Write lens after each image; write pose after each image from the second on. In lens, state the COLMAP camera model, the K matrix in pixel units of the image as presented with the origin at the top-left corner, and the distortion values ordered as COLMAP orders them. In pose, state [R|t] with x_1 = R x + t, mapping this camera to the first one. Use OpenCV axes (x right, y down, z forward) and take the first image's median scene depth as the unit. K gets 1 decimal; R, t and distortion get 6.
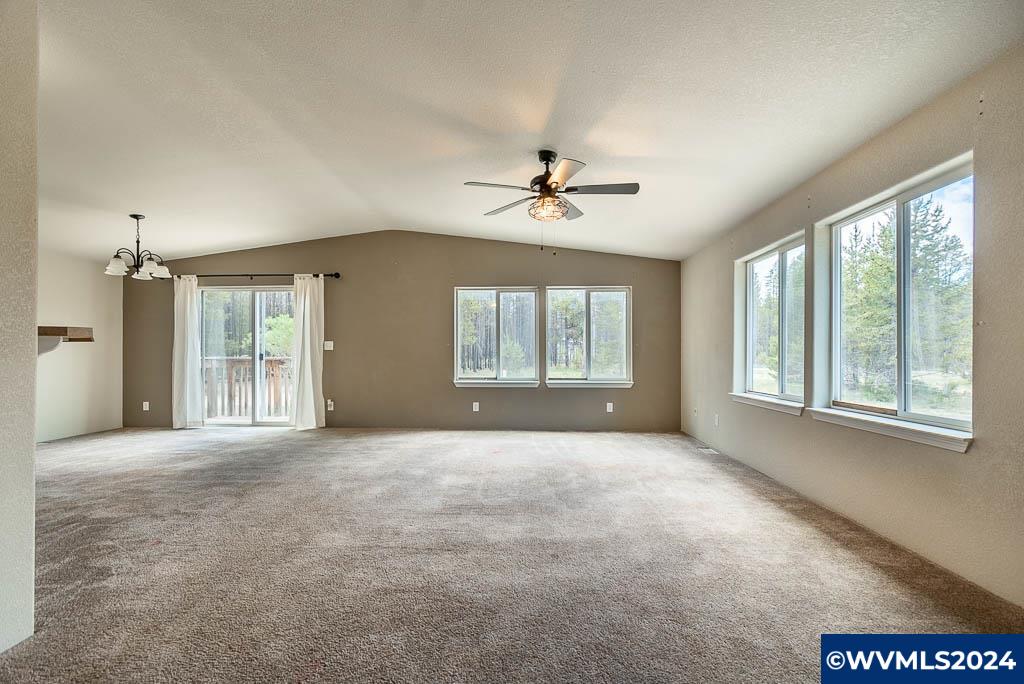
lens RADIAL K [[443.0, 0, 517.4], [0, 443.0, 350.5], [0, 0, 1]] dist [0.000351, -0.000815]
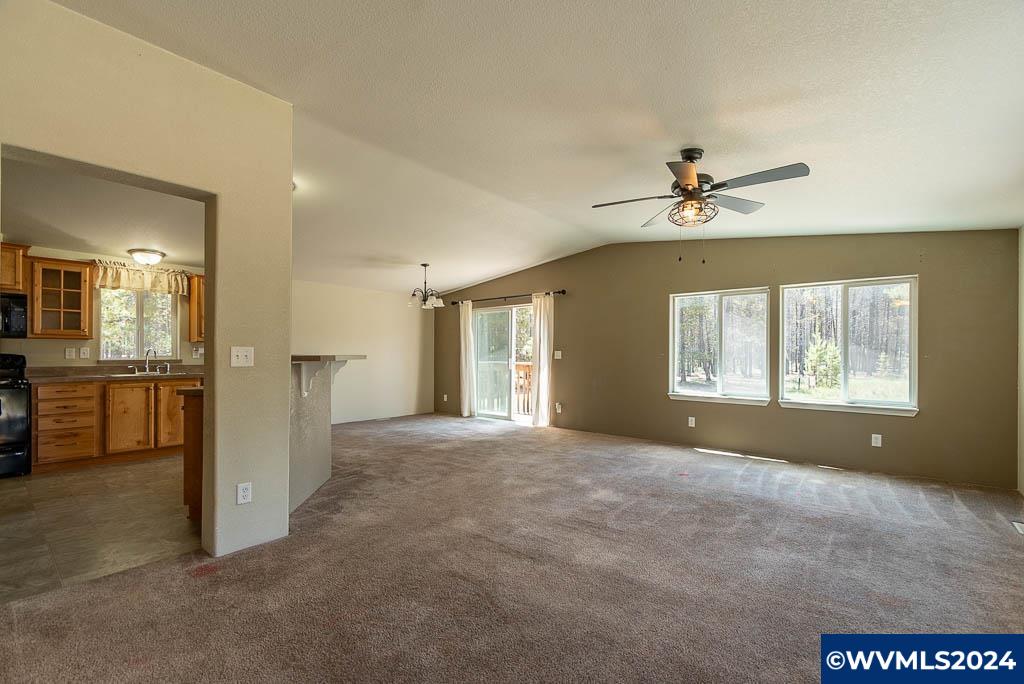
lens RADIAL K [[443.0, 0, 517.6], [0, 443.0, 348.7], [0, 0, 1]] dist [0.000351, -0.000815]
pose [[0.796481, -0.002783, -0.604657, 0.313424], [0.000573, 0.999992, -0.003848, -0.039965], [0.604663, 0.002719, 0.796476, 0.070144]]
